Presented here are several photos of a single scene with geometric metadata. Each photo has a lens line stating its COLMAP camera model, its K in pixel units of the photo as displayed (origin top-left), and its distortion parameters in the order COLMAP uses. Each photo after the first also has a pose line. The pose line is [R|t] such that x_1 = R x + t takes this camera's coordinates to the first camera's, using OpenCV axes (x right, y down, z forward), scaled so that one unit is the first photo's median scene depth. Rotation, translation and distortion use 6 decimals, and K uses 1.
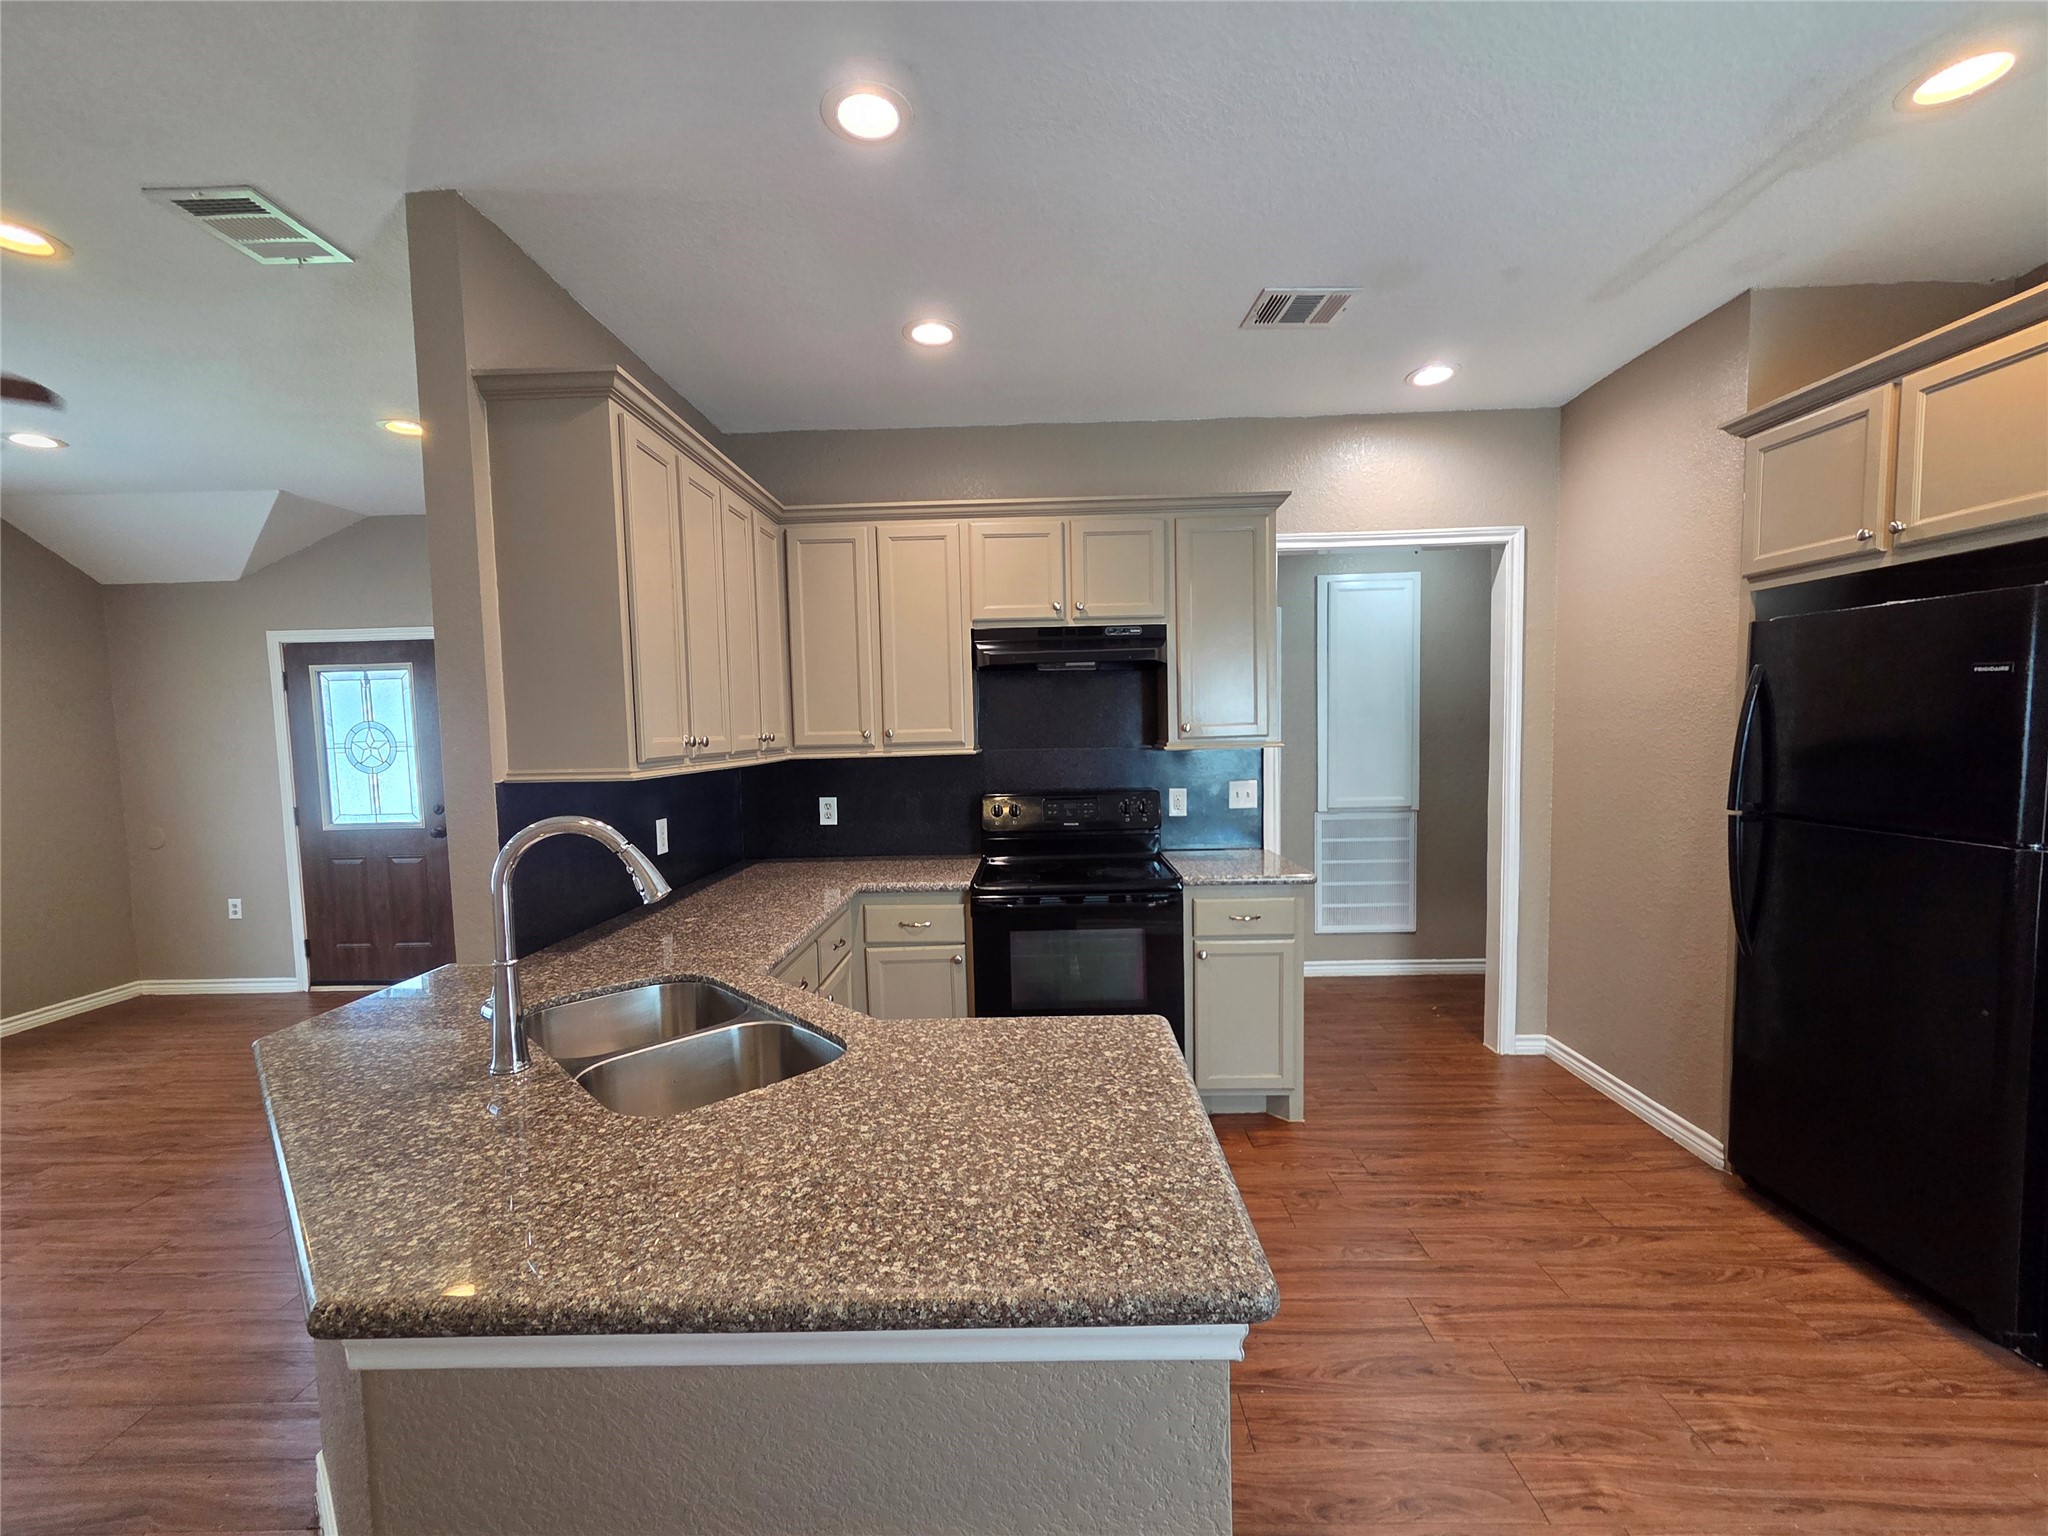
lens RADIAL K [[845.1, 0, 1021.3], [0, 845.1, 781.5], [0, 0, 1]] dist [0.001608, 0.002477]
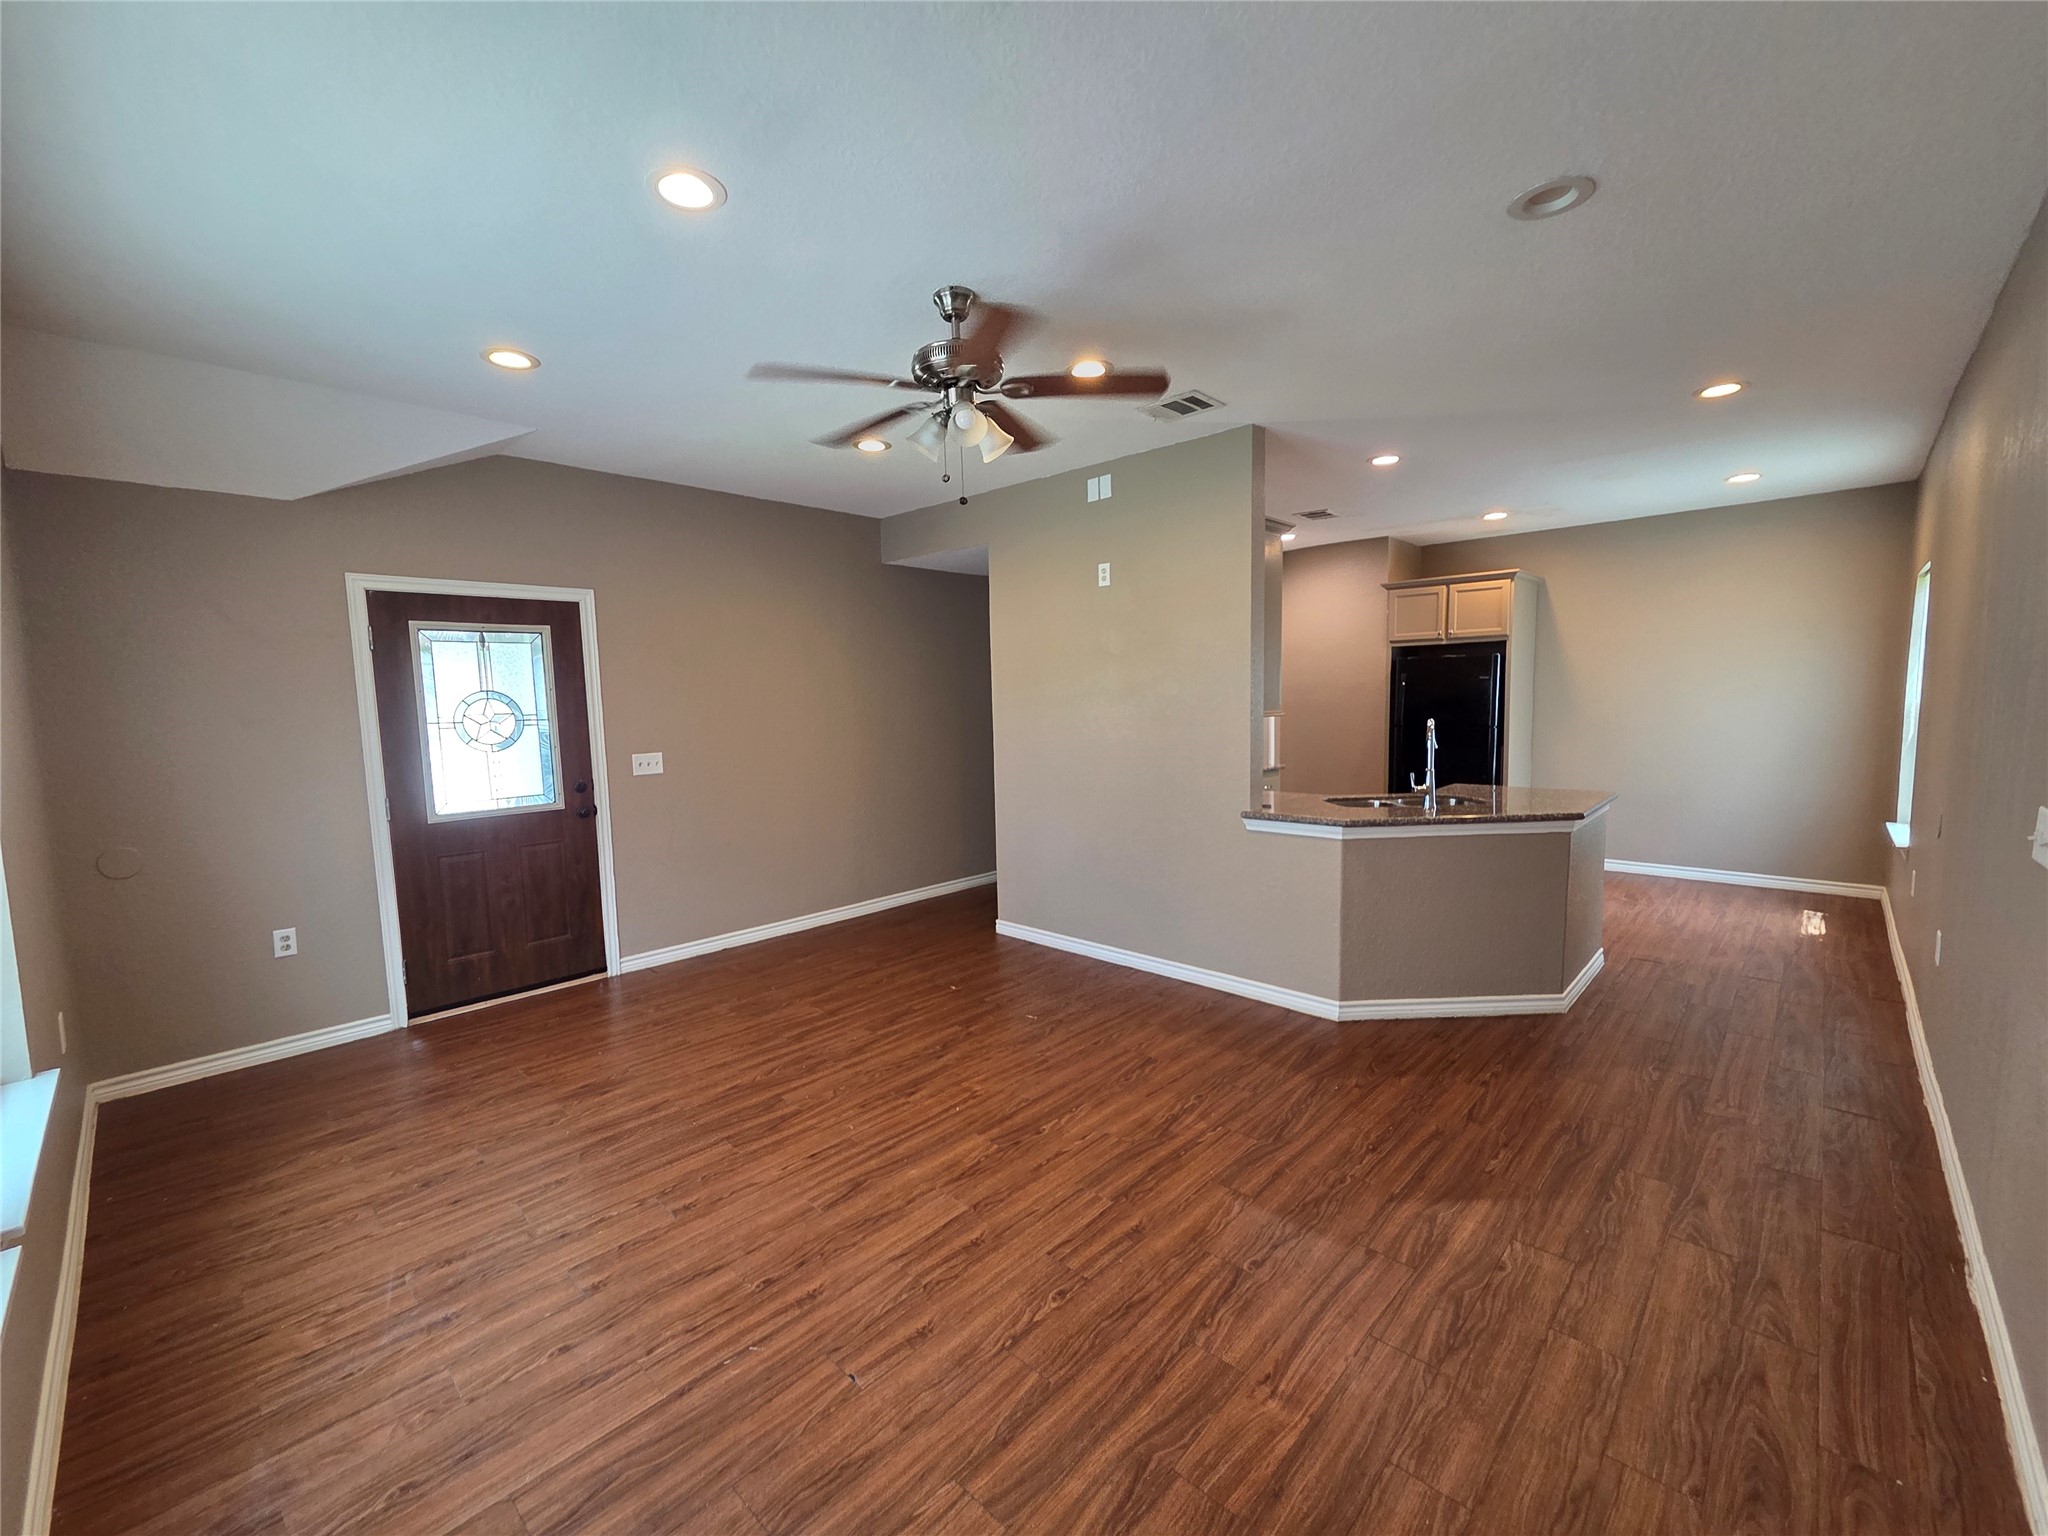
lens RADIAL K [[838.2, 0, 1017.3], [0, 838.2, 778.4], [0, 0, 1]] dist [0.003219, 0.000134]
pose [[0.676343, -0.065214, 0.733694, -2.027532], [0.057382, 0.997711, 0.035785, 0.034297], [-0.734348, 0.017898, 0.678537, 0.058022]]
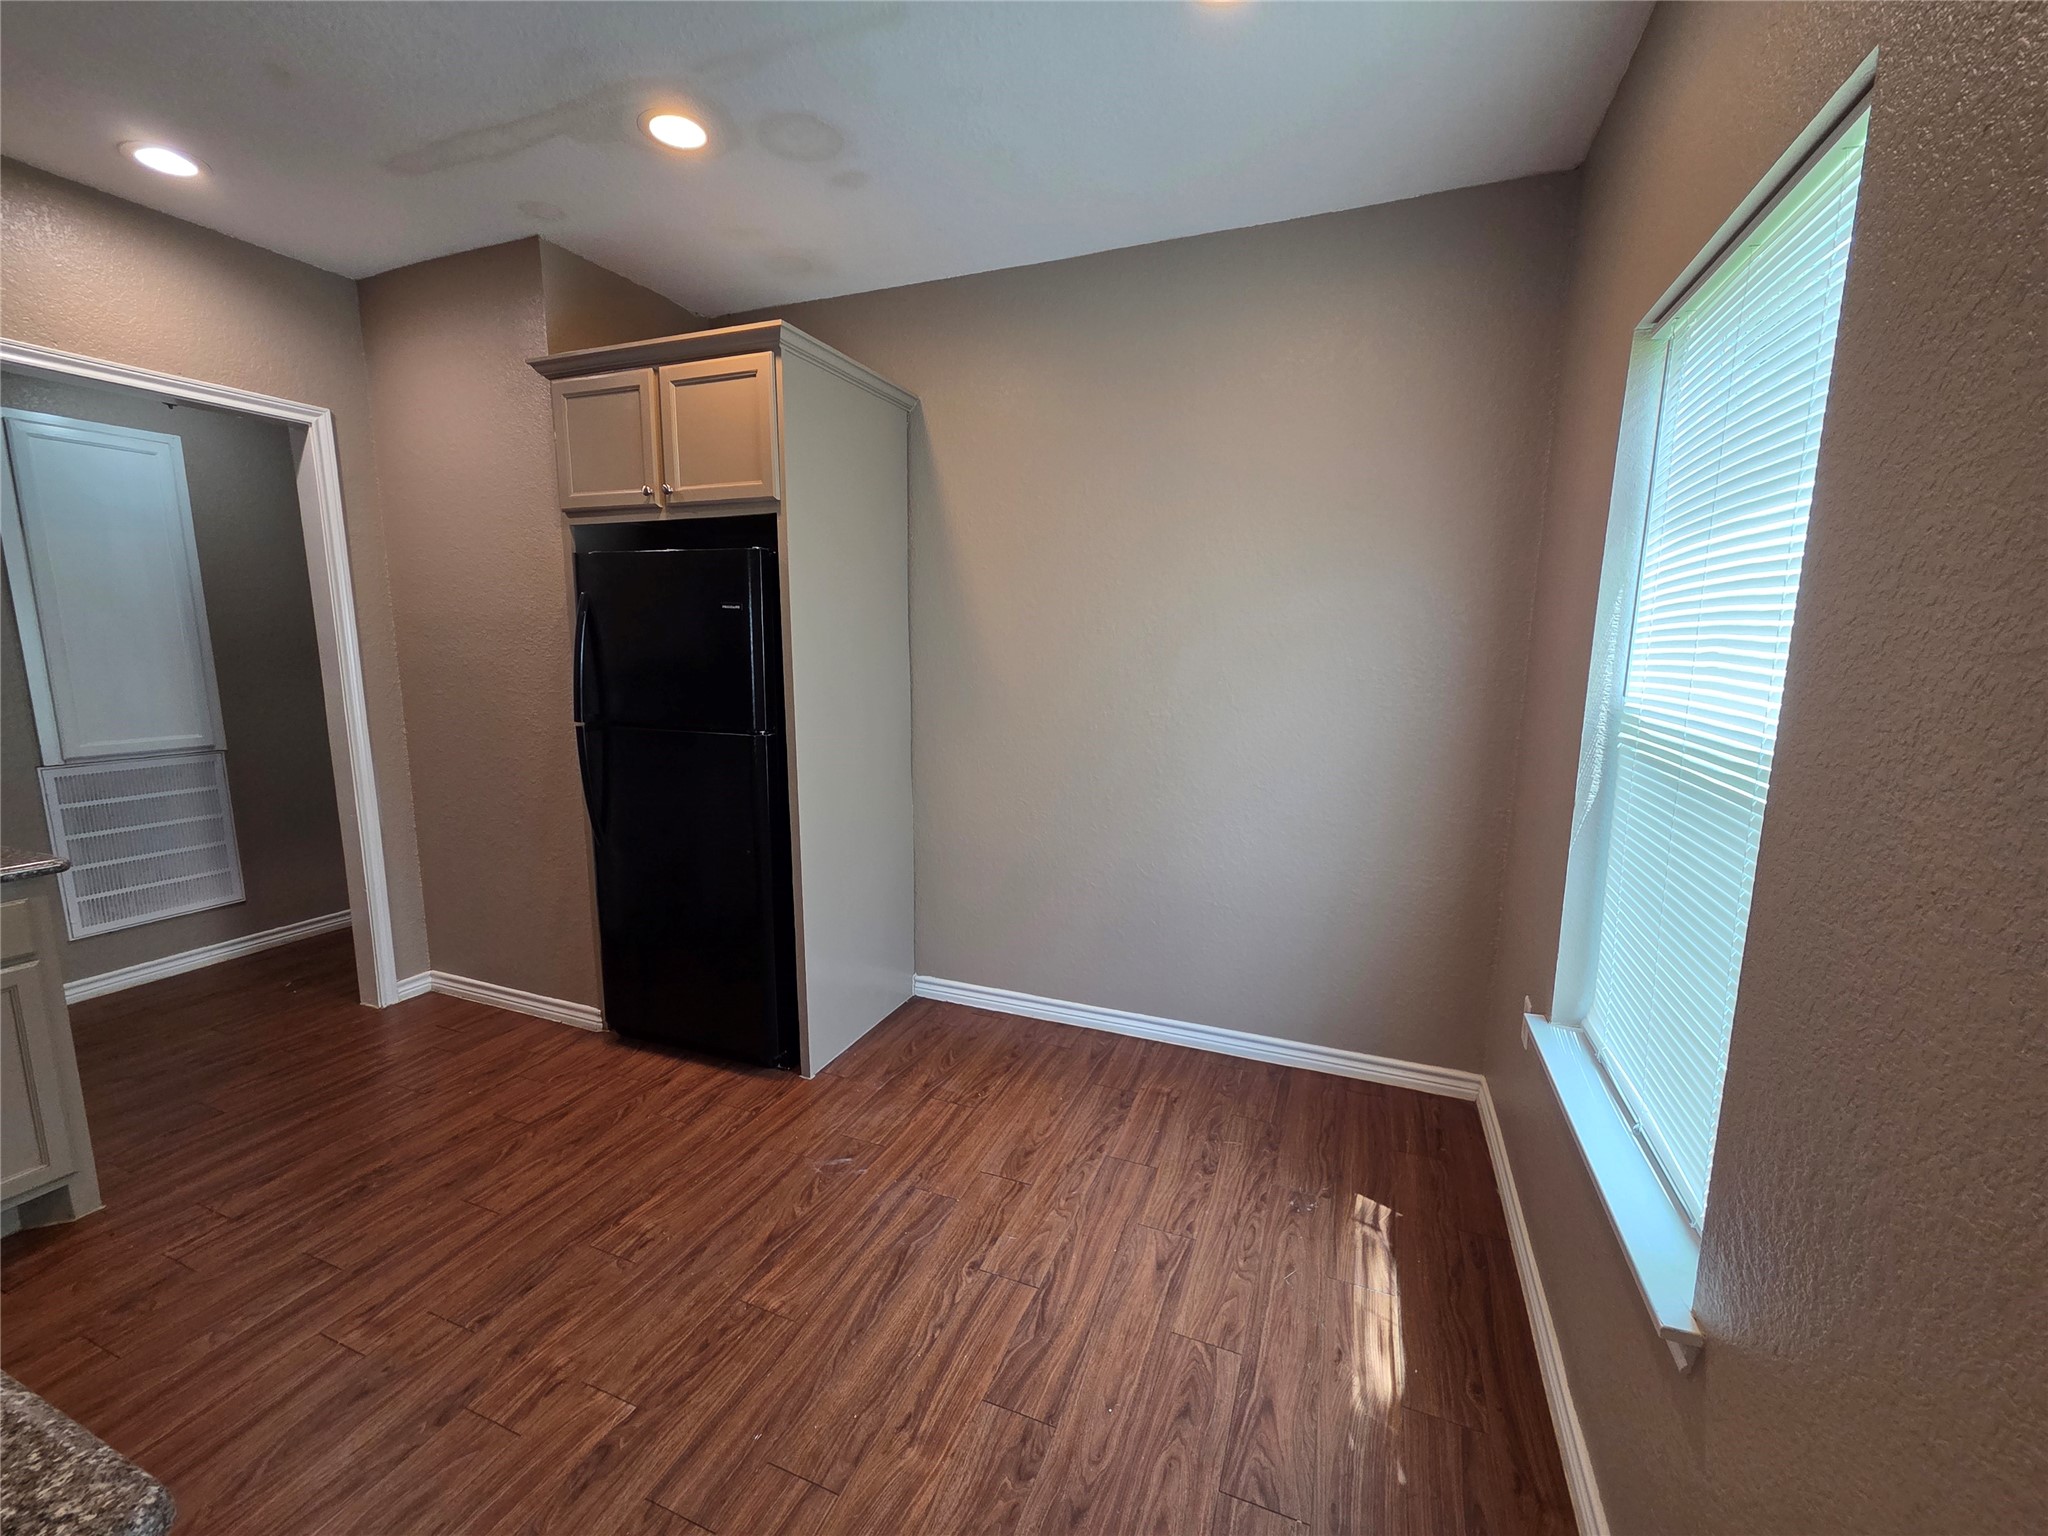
lens RADIAL K [[841.0, 0, 1020.6], [0, 841.0, 777.3], [0, 0, 1]] dist [0.003353, -0.000345]
pose [[0.354283, -0.125594, 0.926666, 0.000753], [0.046129, 0.992081, 0.116823, 0.003158], [-0.934000, 0.001358, 0.357271, 0.051239]]
